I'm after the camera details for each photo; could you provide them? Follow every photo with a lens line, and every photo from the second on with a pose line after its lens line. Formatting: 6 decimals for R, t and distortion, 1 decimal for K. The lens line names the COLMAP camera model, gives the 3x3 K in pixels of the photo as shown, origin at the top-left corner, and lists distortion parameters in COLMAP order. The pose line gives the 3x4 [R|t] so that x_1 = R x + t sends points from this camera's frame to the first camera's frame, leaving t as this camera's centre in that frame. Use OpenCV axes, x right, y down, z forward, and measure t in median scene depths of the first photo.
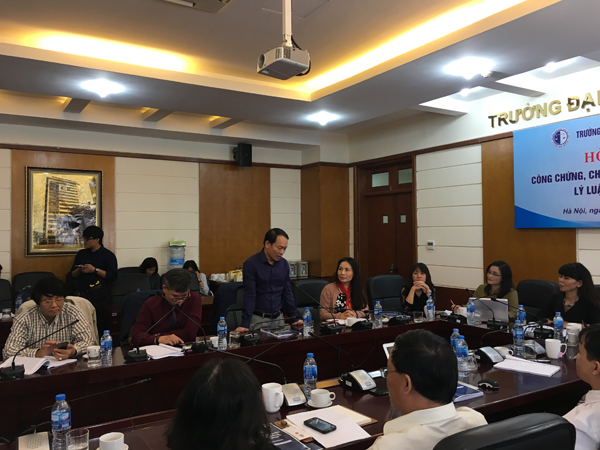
lens RADIAL K [[495.5, 0, 300.0], [0, 495.5, 225.0], [0, 0, 1]] dist [0.050927, -0.075702]
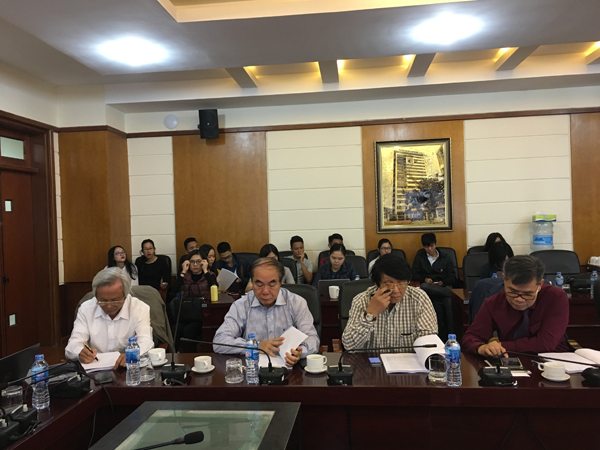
lens RADIAL K [[495.5, 0, 300.0], [0, 495.5, 225.0], [0, 0, 1]] dist [0.050927, -0.075702]
pose [[0.776269, -0.006419, -0.630369, -0.044672], [0.036757, 0.998708, 0.035096, 0.006523], [0.629329, -0.050414, 0.775502, 0.134181]]
